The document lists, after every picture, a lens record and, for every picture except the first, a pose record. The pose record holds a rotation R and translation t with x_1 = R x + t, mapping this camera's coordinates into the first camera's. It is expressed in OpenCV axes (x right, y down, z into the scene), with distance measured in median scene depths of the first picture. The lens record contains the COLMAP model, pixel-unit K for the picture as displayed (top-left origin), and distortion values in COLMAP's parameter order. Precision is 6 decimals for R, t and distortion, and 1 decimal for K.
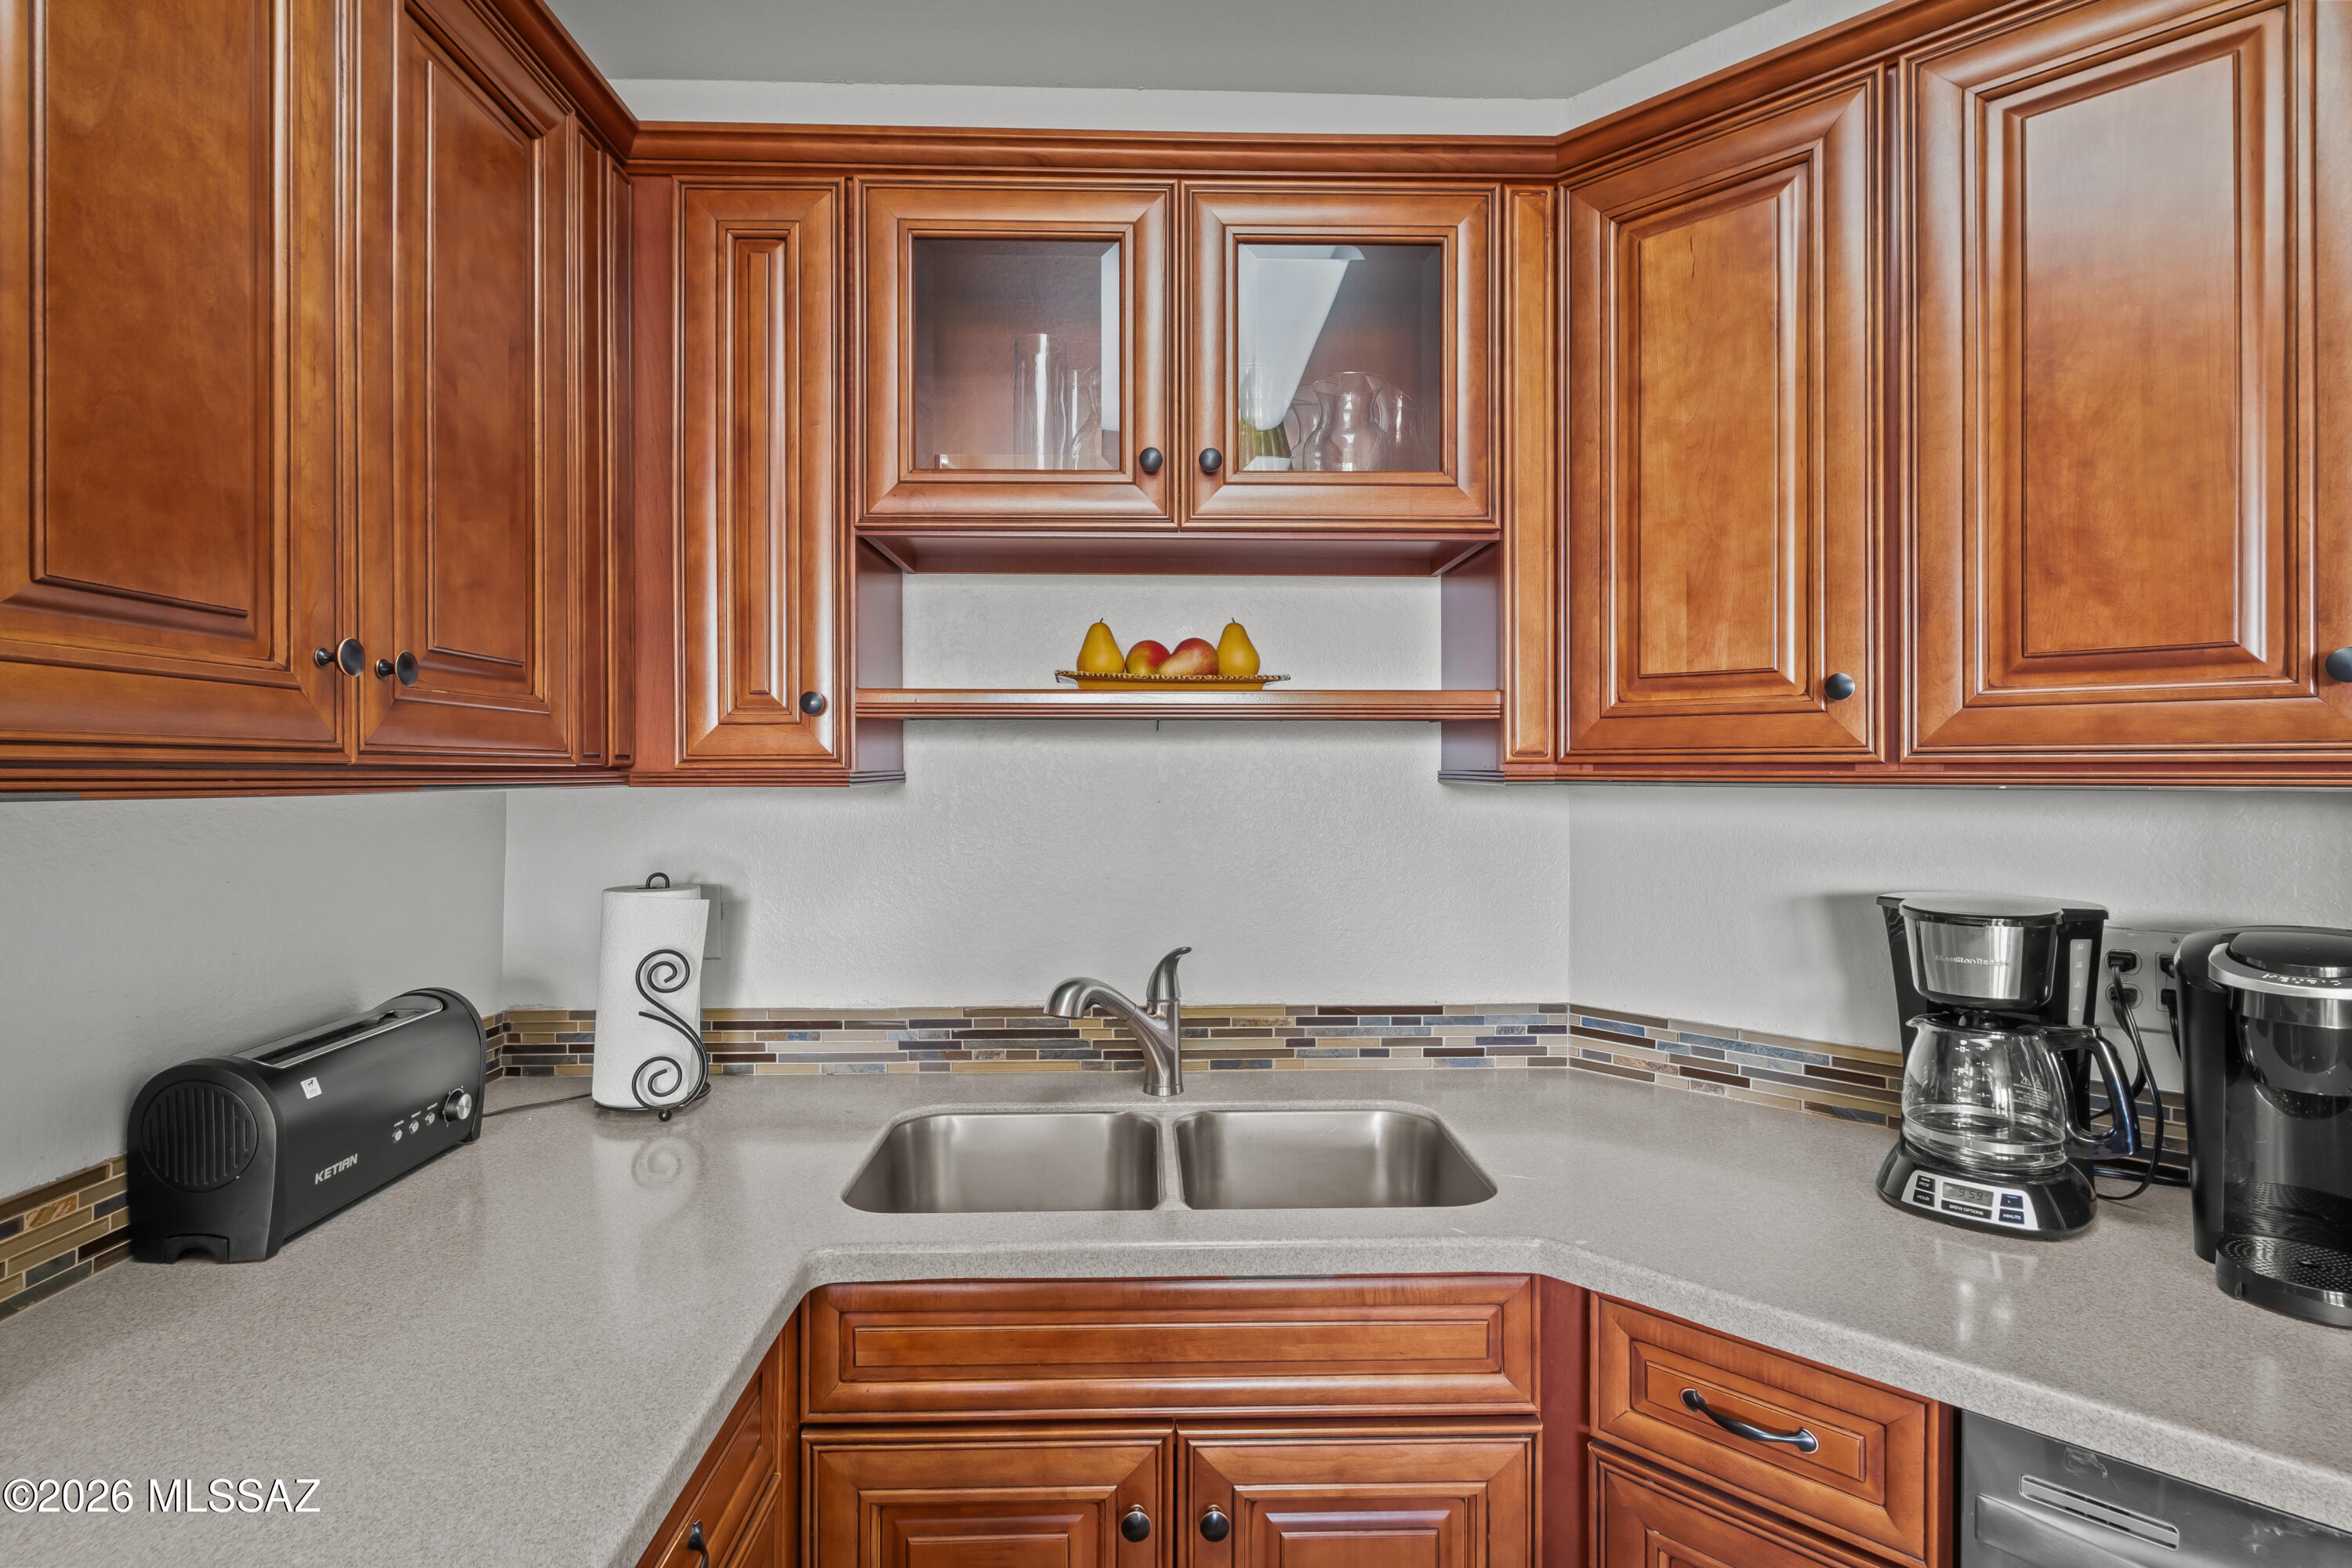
lens RADIAL K [[1158.9, 0, 1185.1], [0, 1158.9, 766.0], [0, 0, 1]] dist [0.015597, -0.000825]
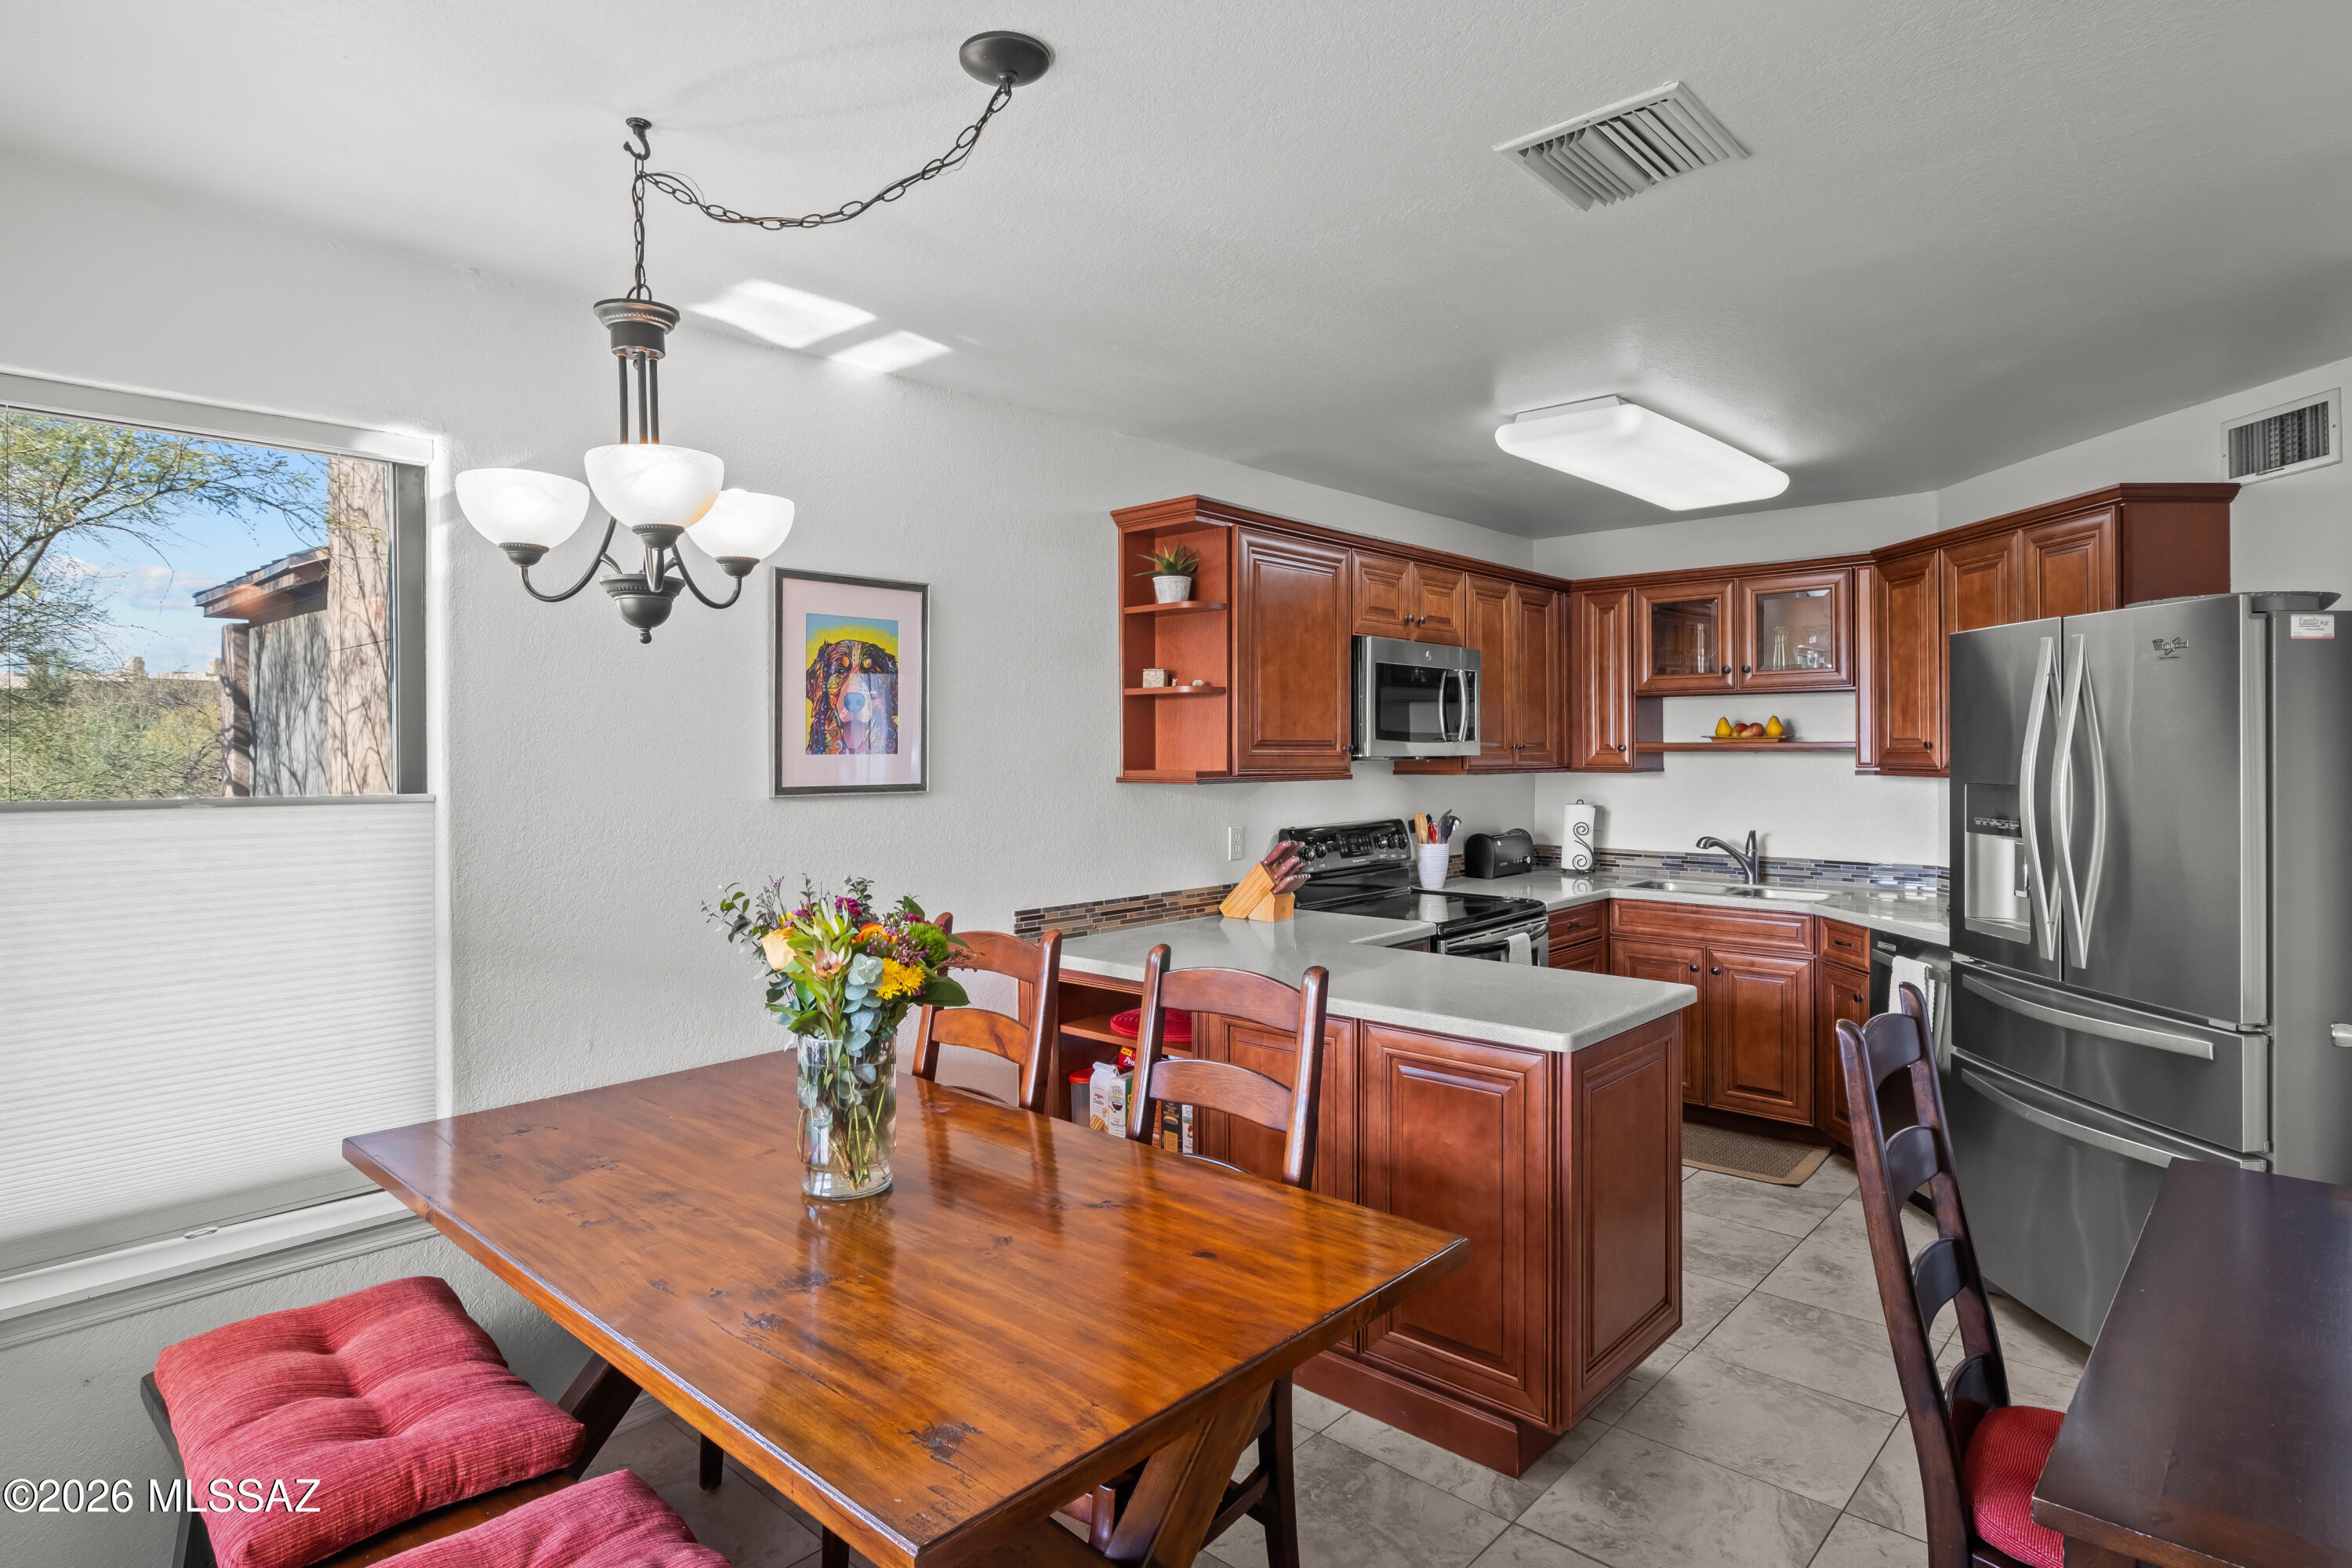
lens RADIAL K [[1258.8, 0, 1176.5], [0, 1258.8, 759.2], [0, 0, 1]] dist [0.003405, 0.000331]
pose [[0.719236, 0.004484, -0.694752, 1.187392], [0.008793, 0.999840, 0.015556, -0.083861], [0.694711, -0.017297, 0.719081, -2.322484]]
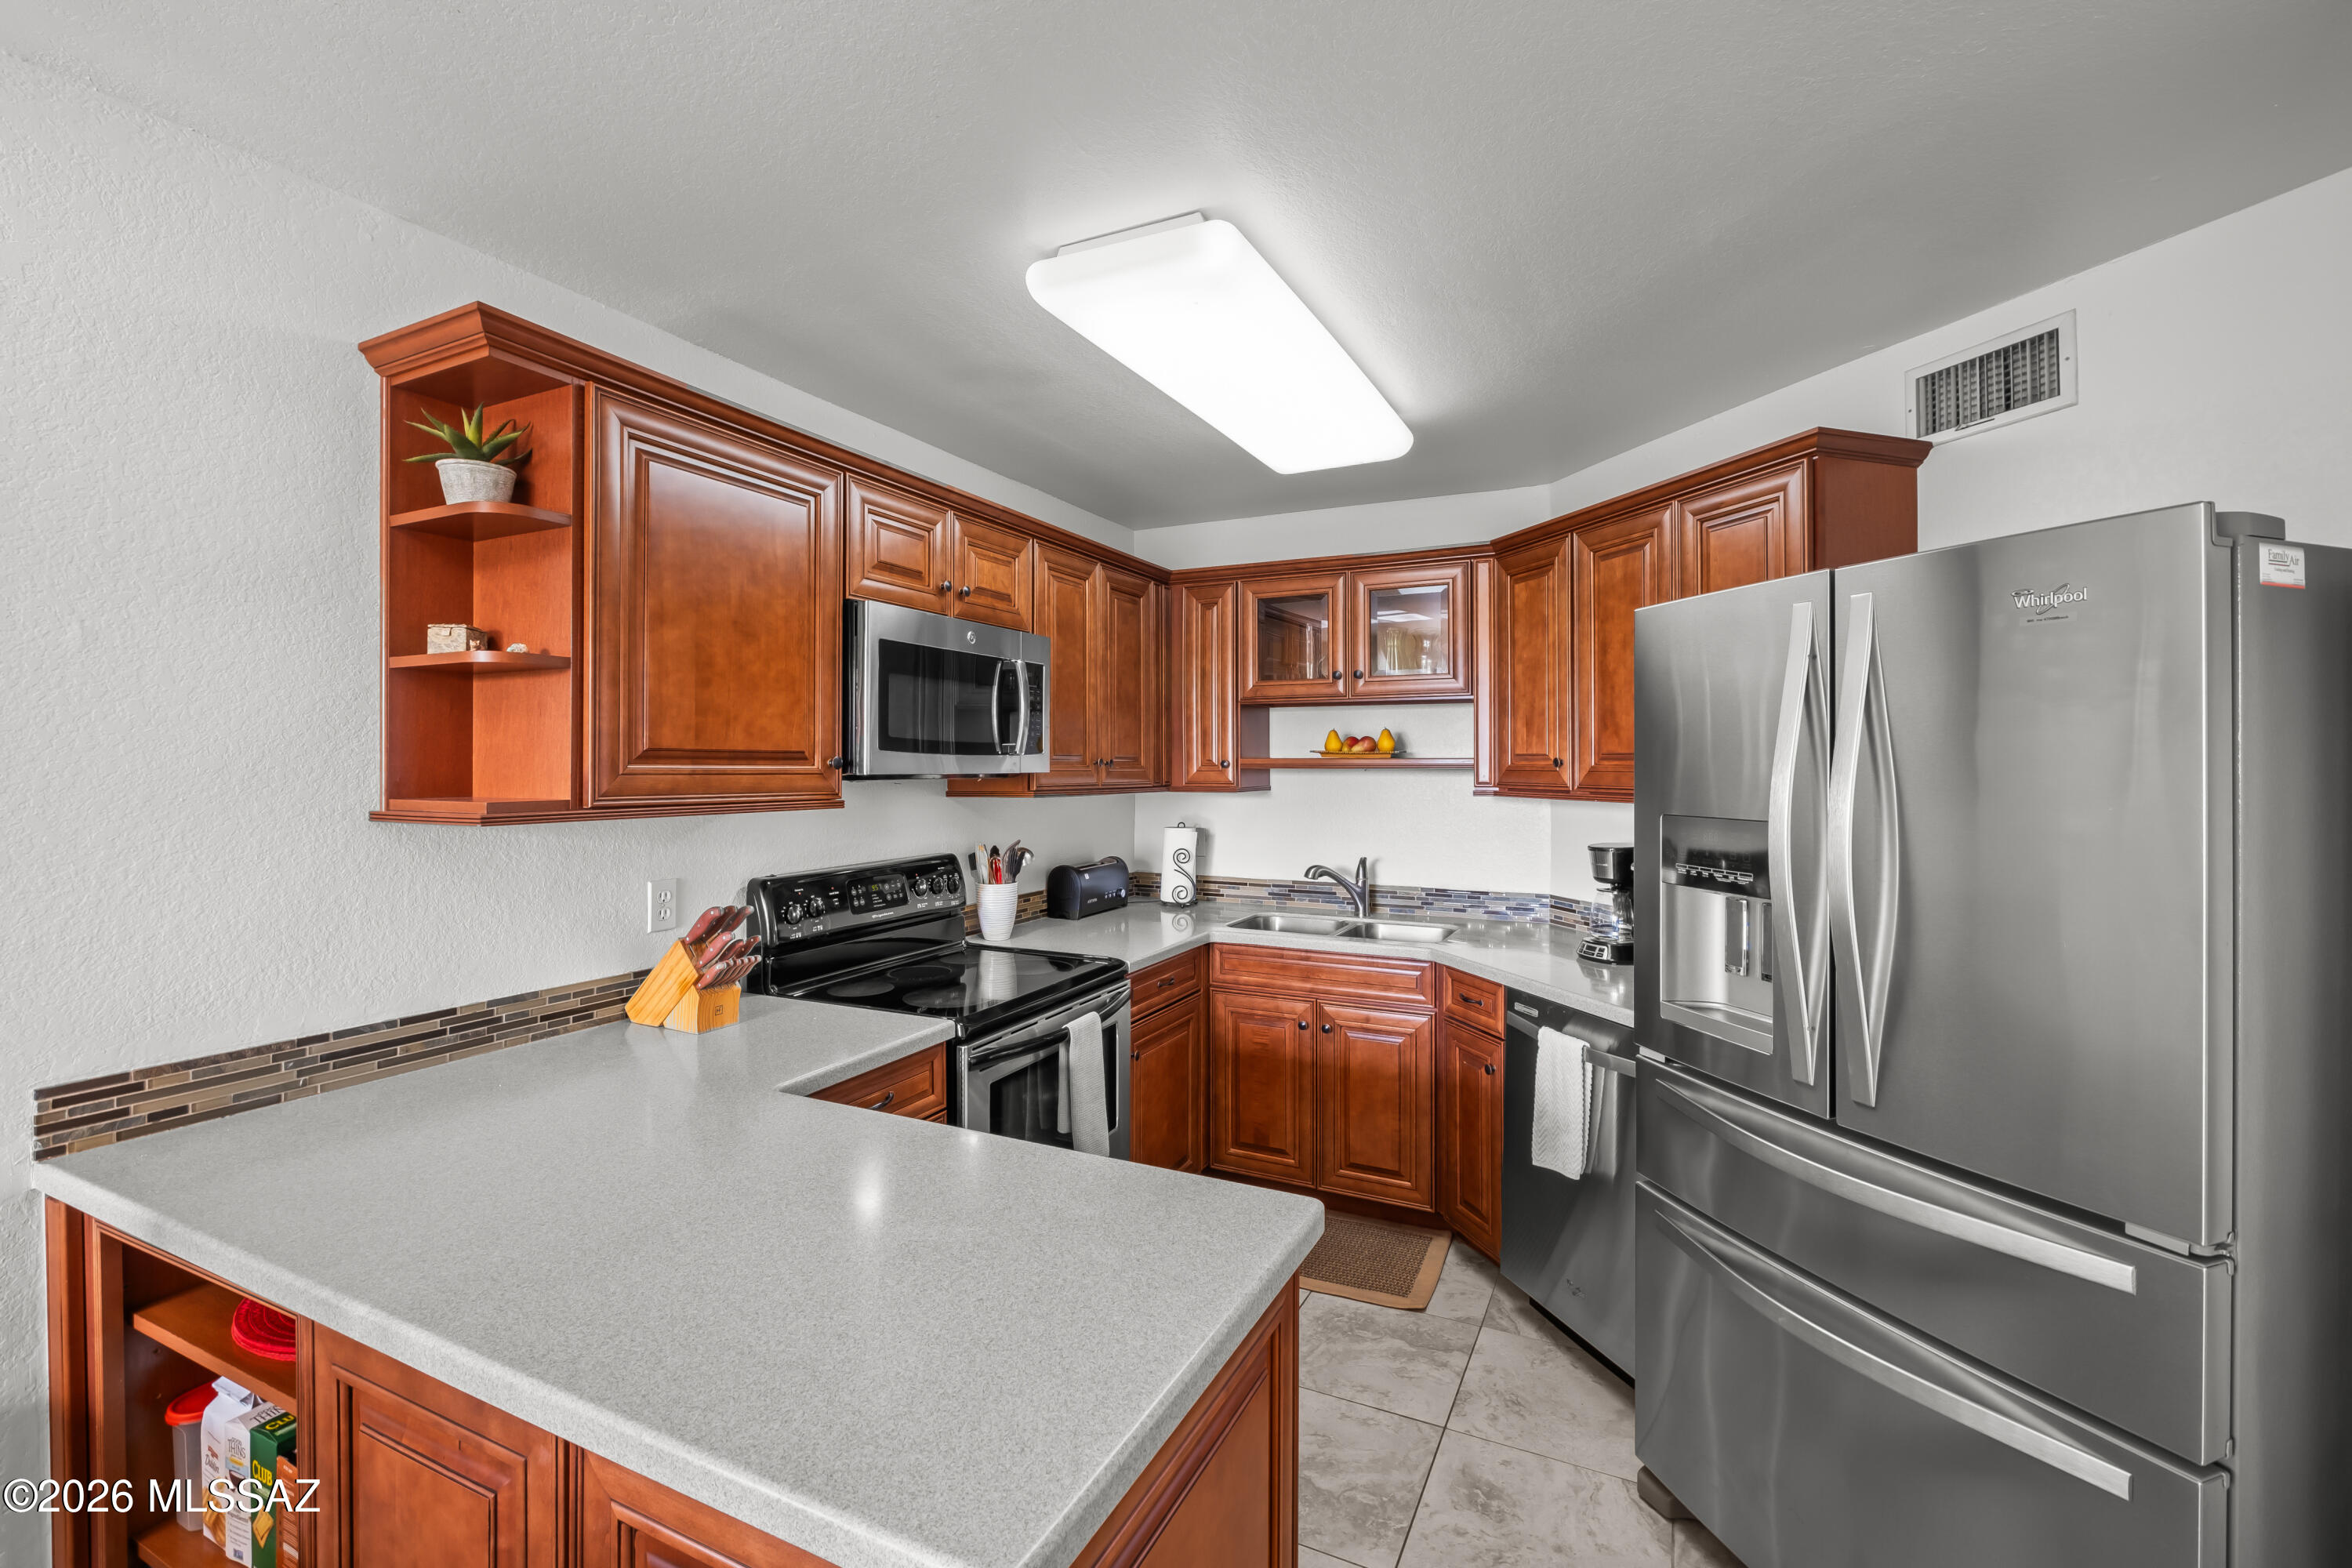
lens RADIAL K [[1034.1, 0, 1176.7], [0, 1034.1, 769.8], [0, 0, 1]] dist [0.000874, -0.004116]
pose [[0.882478, 0.005281, -0.470325, 0.734469], [0.001775, 0.999892, 0.014558, -0.072481], [0.470351, -0.013682, 0.882373, -1.244079]]
